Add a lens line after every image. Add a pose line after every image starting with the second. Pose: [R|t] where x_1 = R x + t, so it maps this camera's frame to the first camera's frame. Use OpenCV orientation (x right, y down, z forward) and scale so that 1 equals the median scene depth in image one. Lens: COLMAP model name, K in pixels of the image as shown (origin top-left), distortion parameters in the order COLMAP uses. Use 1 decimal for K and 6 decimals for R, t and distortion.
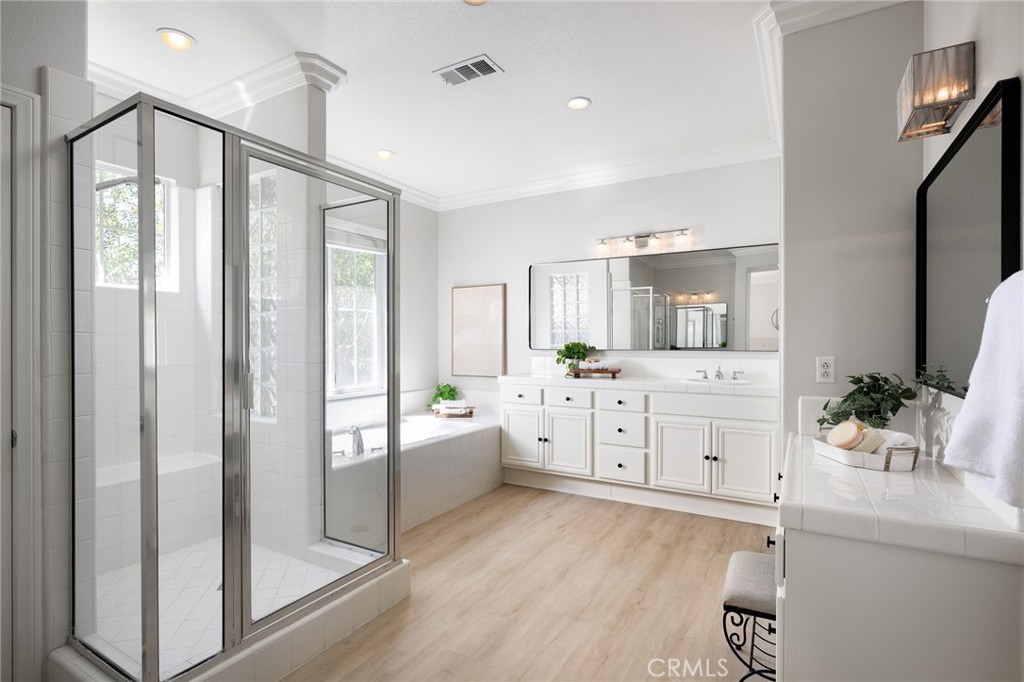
lens RADIAL K [[494.4, 0, 514.3], [0, 494.4, 343.5], [0, 0, 1]] dist [0.005641, 0.000549]
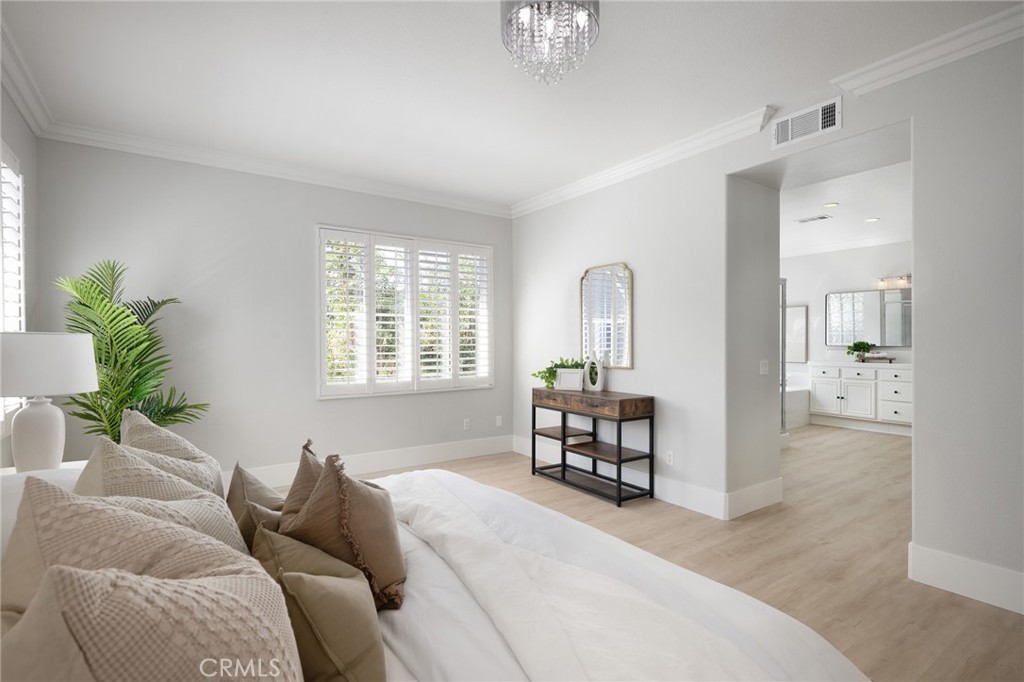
lens RADIAL K [[494.4, 0, 505.9], [0, 494.4, 343.2], [0, 0, 1]] dist [0.005641, 0.000549]
pose [[0.907491, 0.002560, -0.420063, -0.264257], [-0.000101, 0.999983, 0.005876, -0.006680], [0.420071, -0.005290, 0.907476, -1.028252]]
